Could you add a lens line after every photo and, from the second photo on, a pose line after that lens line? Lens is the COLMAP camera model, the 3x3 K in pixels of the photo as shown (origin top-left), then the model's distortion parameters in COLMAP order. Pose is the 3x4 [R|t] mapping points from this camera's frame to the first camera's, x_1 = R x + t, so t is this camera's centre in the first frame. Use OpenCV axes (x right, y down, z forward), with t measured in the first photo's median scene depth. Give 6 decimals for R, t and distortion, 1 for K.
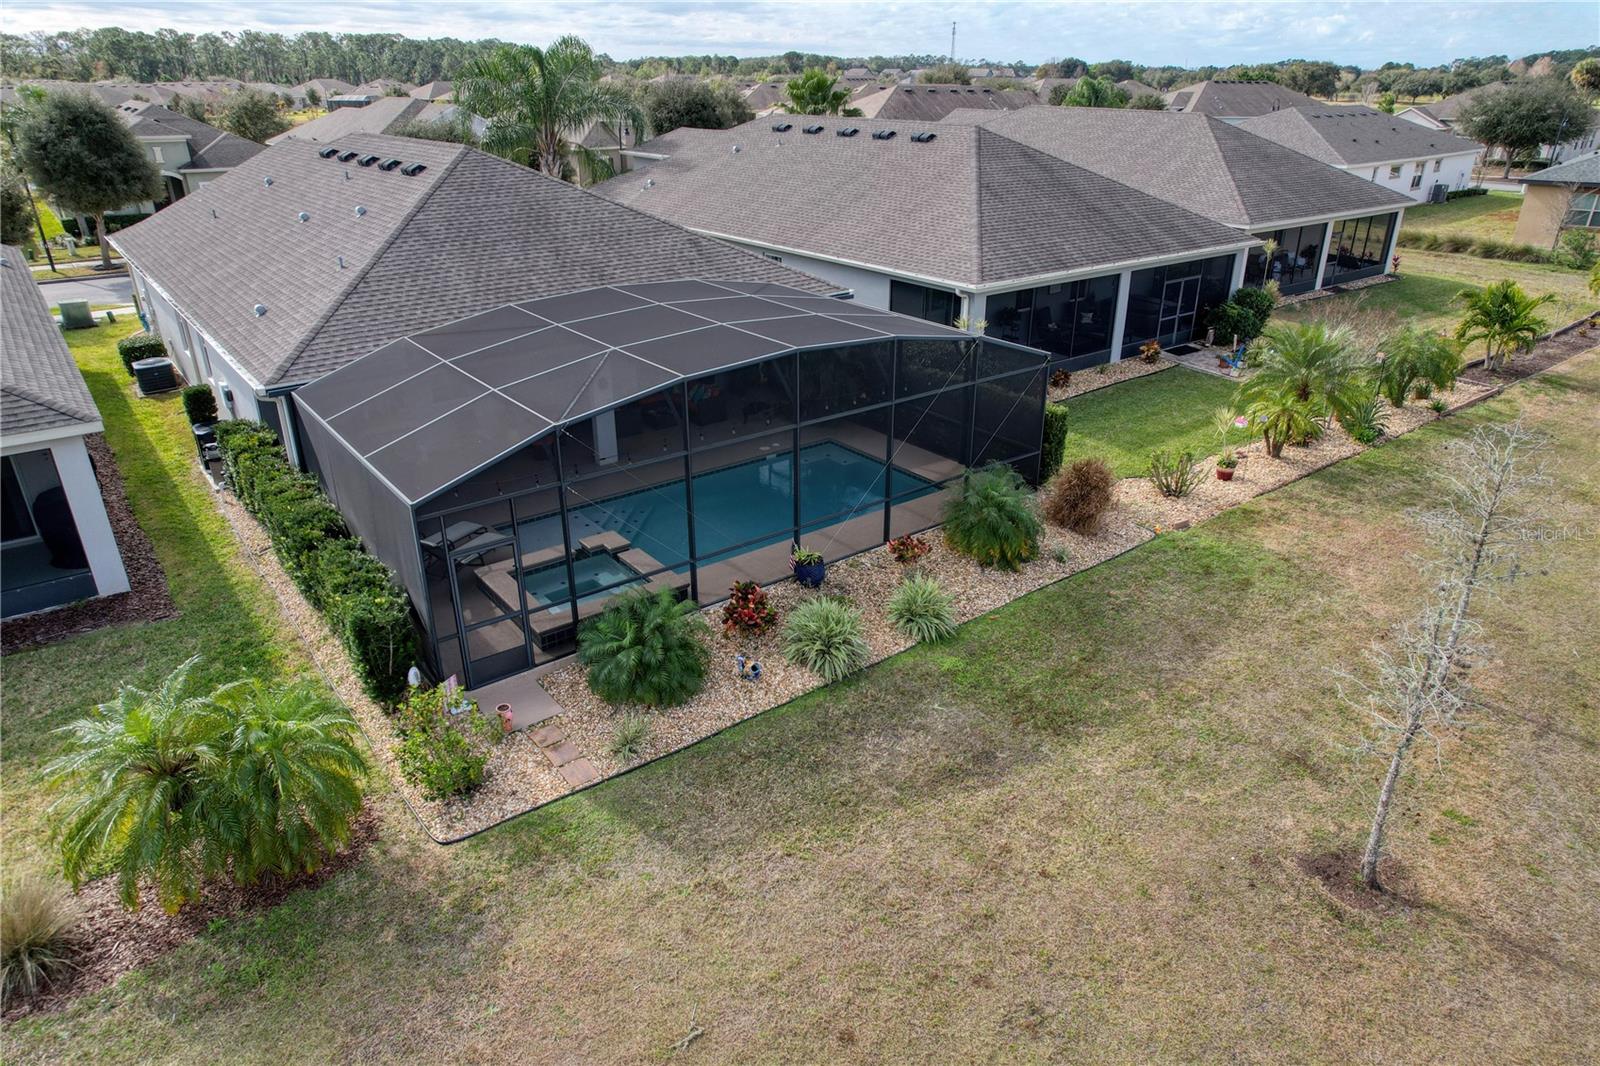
lens RADIAL K [[1027.0, 0, 804.7], [0, 1027.0, 538.4], [0, 0, 1]] dist [-0.083332, 0.075515]
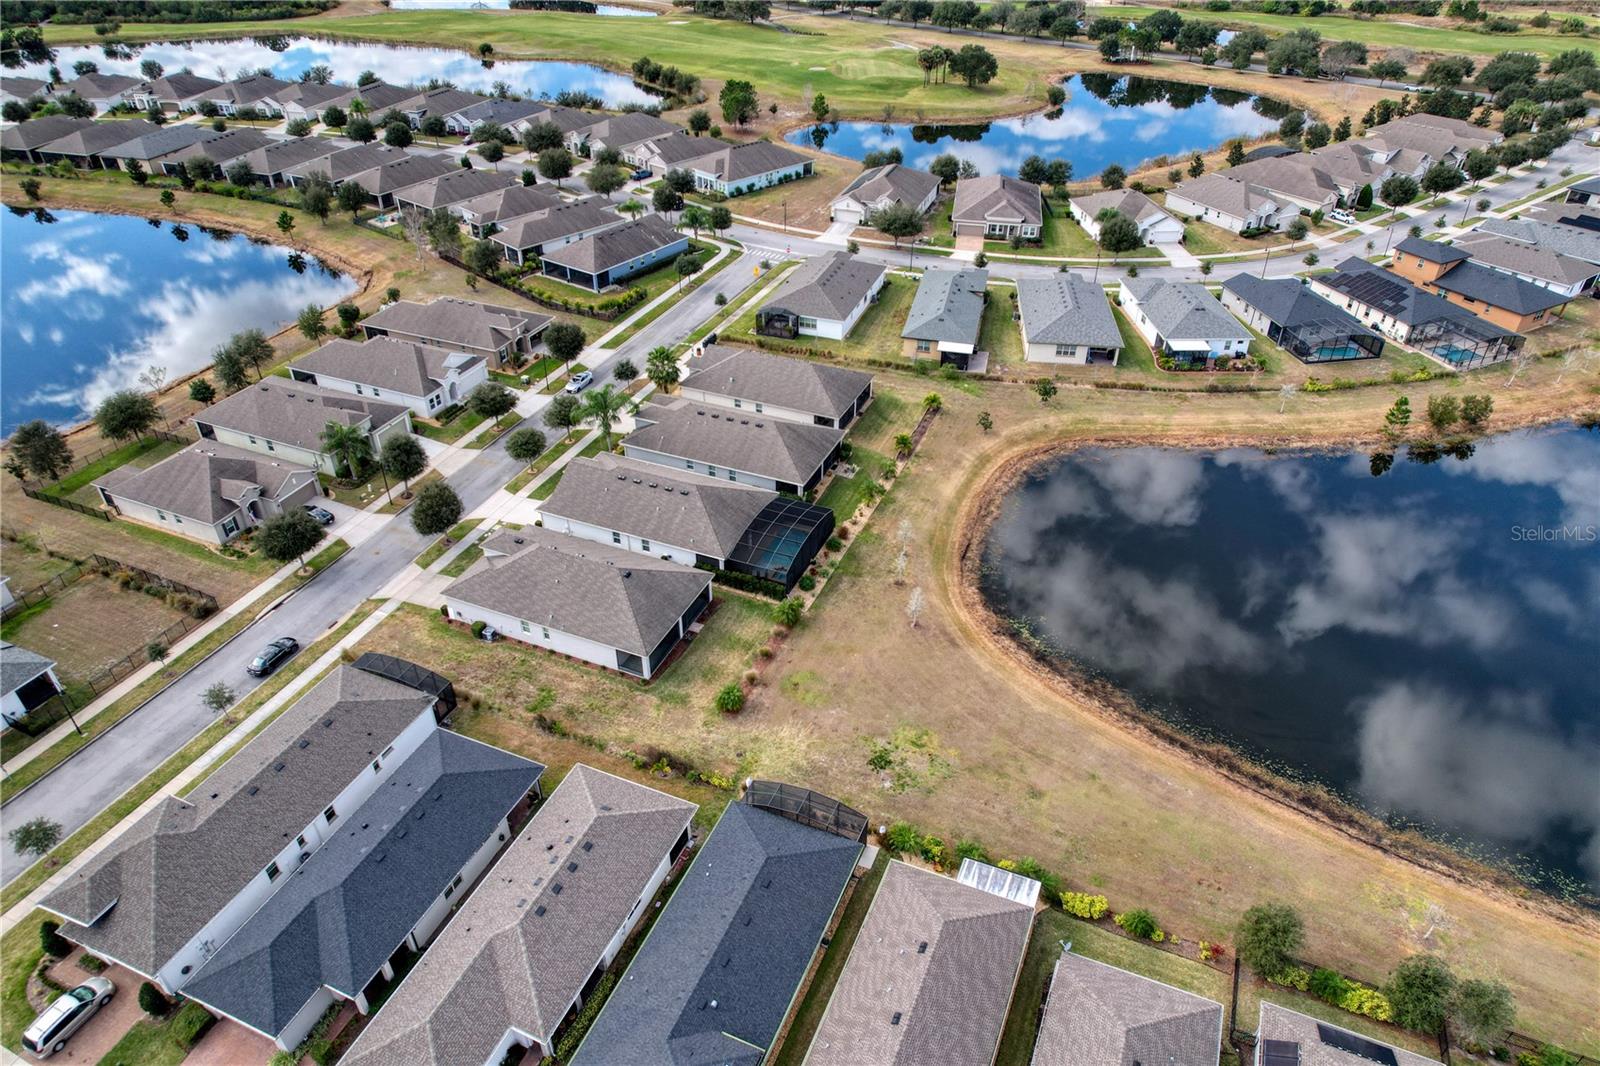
lens RADIAL K [[1027.0, 0, 804.7], [0, 1027.0, 538.4], [0, 0, 1]] dist [-0.083332, 0.075515]
pose [[0.872738, -0.268561, 0.407680, -2.182121], [0.190868, 0.956325, 0.221386, -1.279211], [-0.449330, -0.115399, 0.885881, -3.826926]]
